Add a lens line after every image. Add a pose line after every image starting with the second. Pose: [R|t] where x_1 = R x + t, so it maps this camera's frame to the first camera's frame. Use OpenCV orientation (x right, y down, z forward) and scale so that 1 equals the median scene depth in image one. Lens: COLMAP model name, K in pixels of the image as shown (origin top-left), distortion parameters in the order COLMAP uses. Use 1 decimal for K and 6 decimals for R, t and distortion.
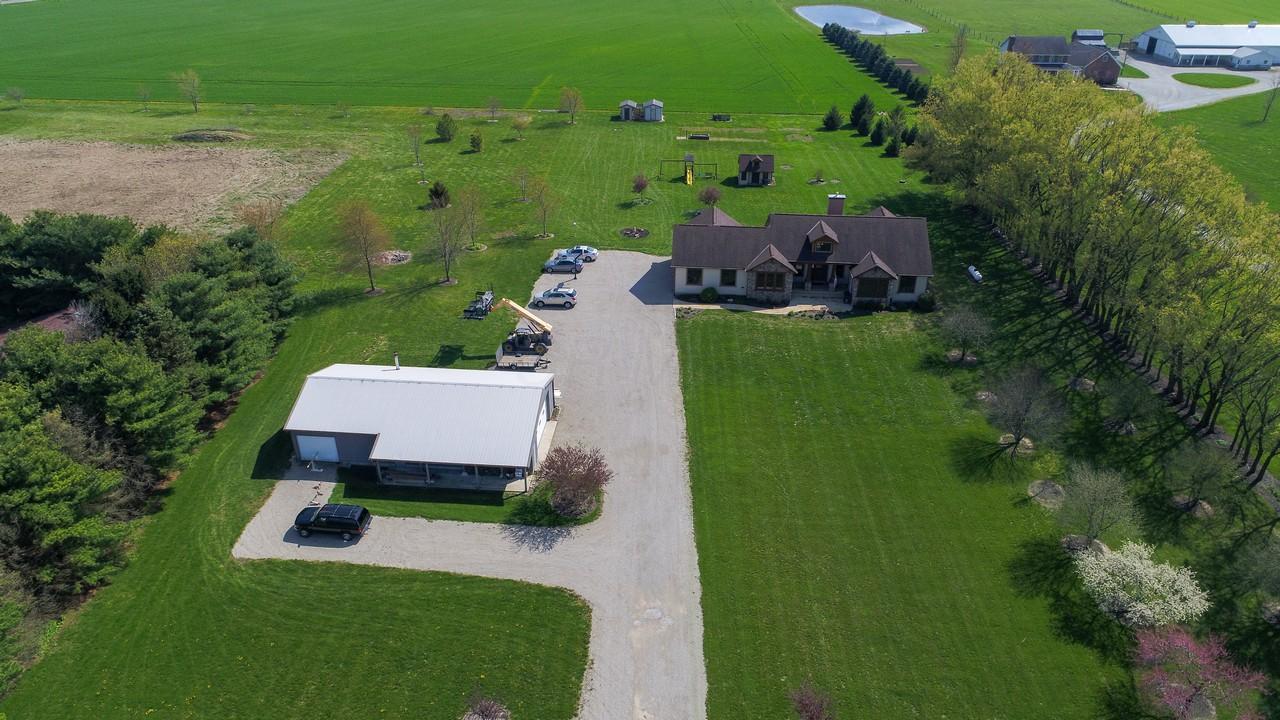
lens RADIAL K [[858.5, 0, 639.7], [0, 858.5, 358.0], [0, 0, 1]] dist [0.002220, -0.000506]
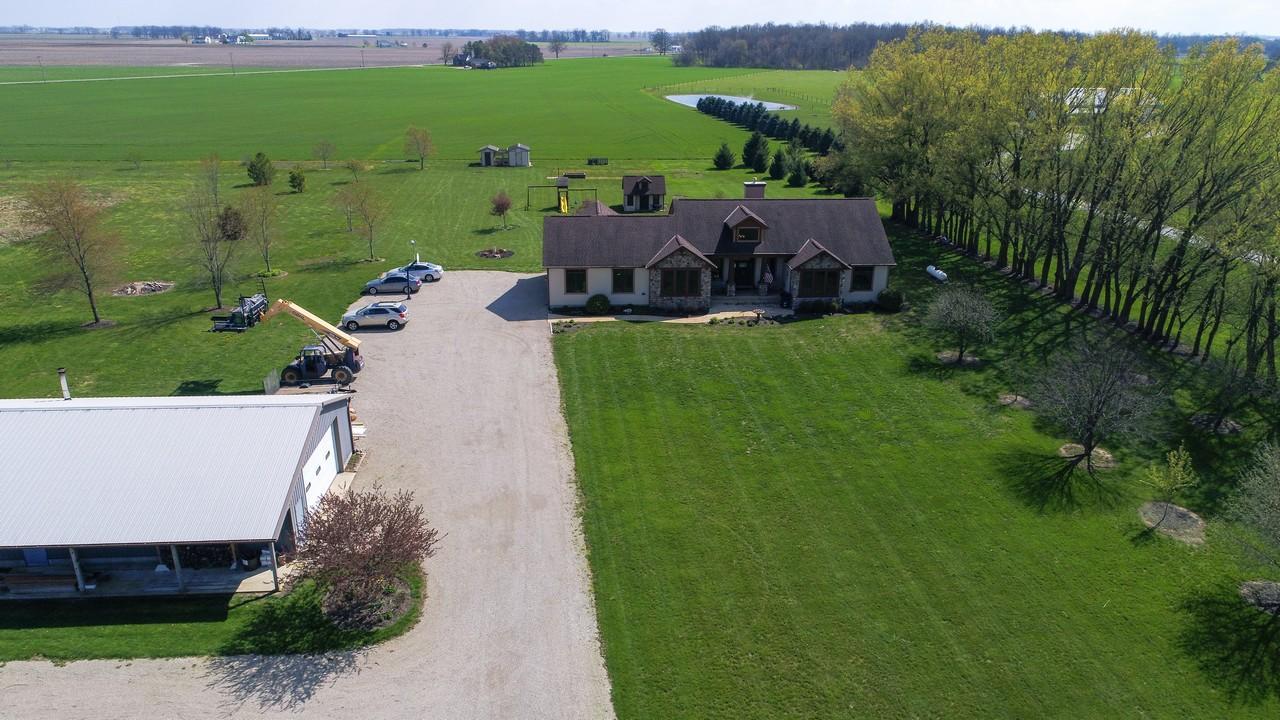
lens RADIAL K [[858.5, 0, 639.7], [0, 858.5, 358.0], [0, 0, 1]] dist [0.002220, -0.000506]
pose [[0.989565, -0.047294, 0.136101, 0.016320], [0.066291, 0.988124, -0.138621, 0.072633], [-0.127929, 0.146196, 0.980949, 0.306484]]
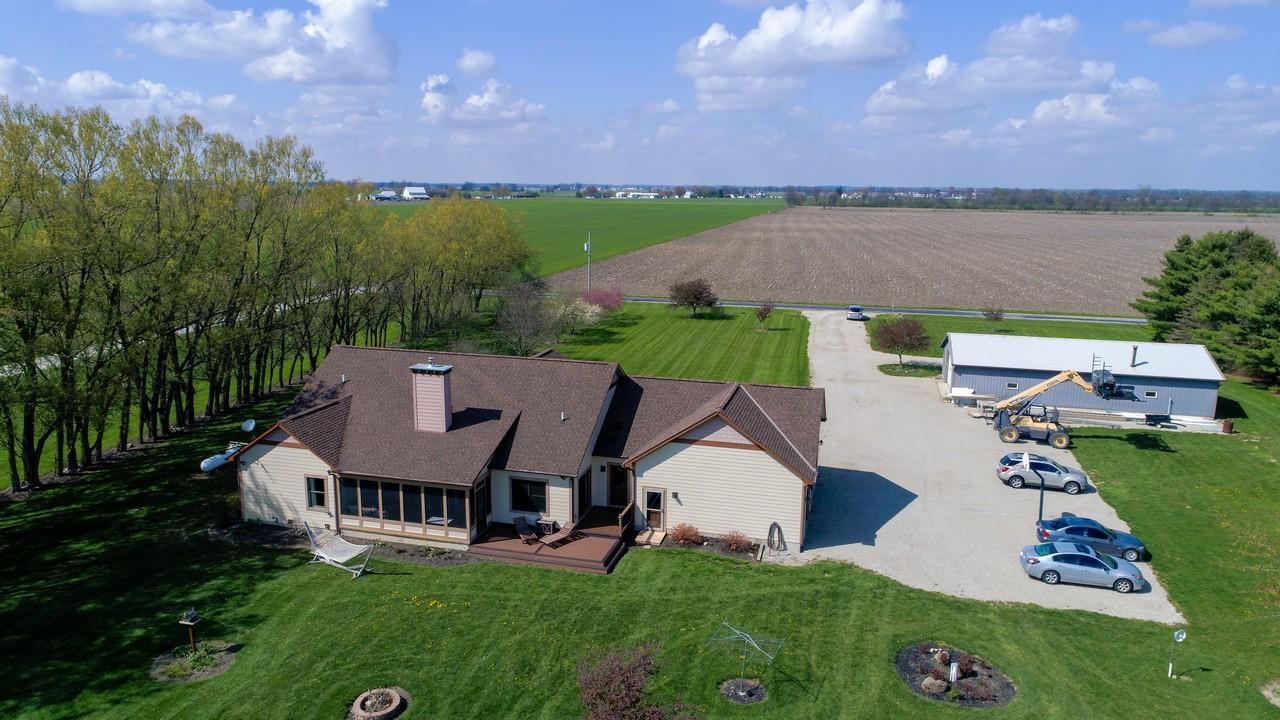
lens RADIAL K [[858.5, 0, 639.7], [0, 858.5, 358.0], [0, 0, 1]] dist [0.002220, -0.000506]
pose [[-0.983894, -0.048222, 0.172128, 0.062495], [0.074414, 0.765034, 0.639676, -0.495433], [-0.162530, 0.642182, -0.749123, 1.414904]]
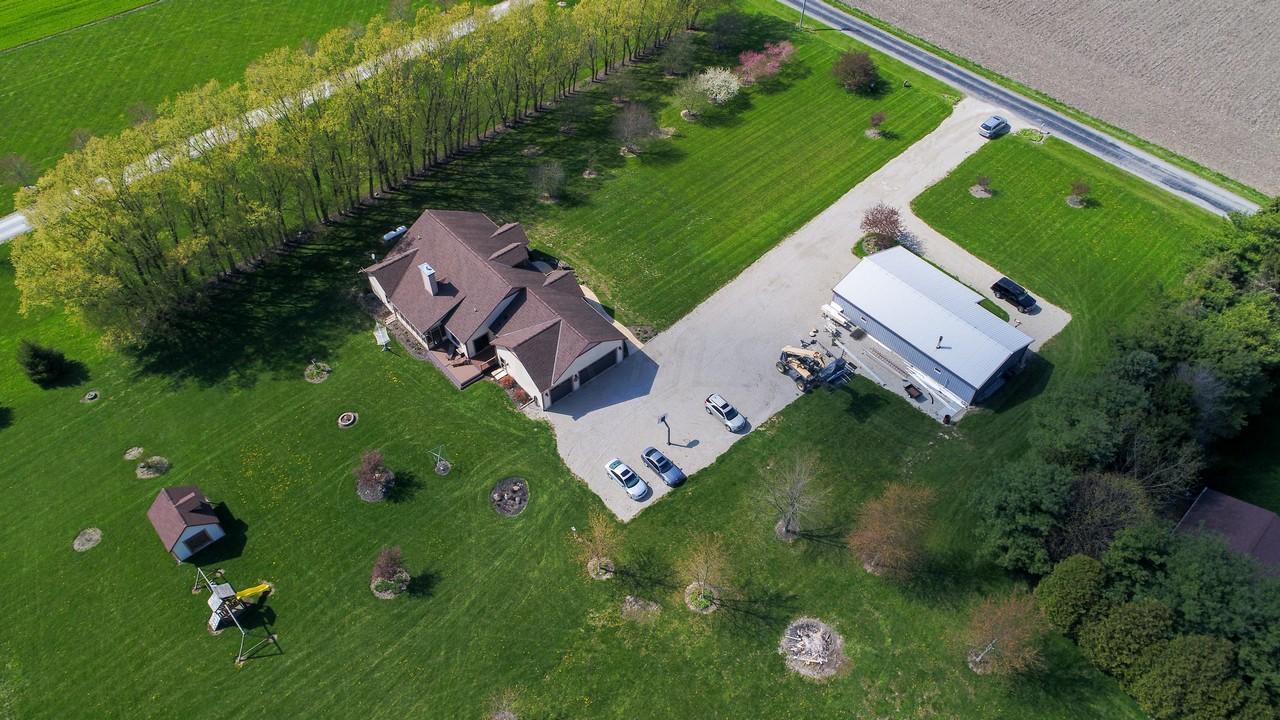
lens RADIAL K [[858.5, 0, 639.7], [0, 858.5, 358.0], [0, 0, 1]] dist [0.002220, -0.000506]
pose [[-0.714819, -0.526471, 0.460284, -0.440547], [0.335490, 0.319334, 0.886269, -0.974163], [-0.613579, 0.787943, -0.051641, 1.072146]]
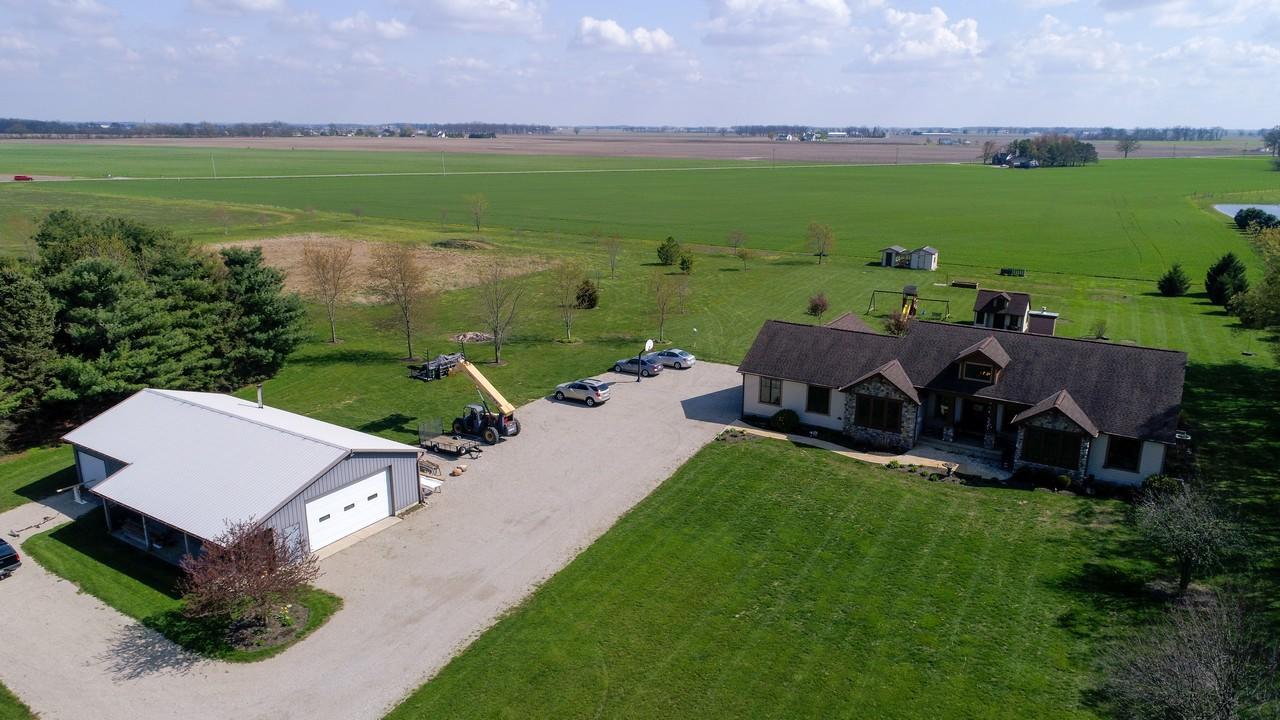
lens RADIAL K [[858.5, 0, 639.7], [0, 858.5, 358.0], [0, 0, 1]] dist [0.002220, -0.000506]
pose [[0.886661, 0.120900, -0.446335, 0.275217], [-0.225868, 0.955473, -0.189883, 0.031520], [0.403504, 0.269175, 0.874488, 0.371647]]
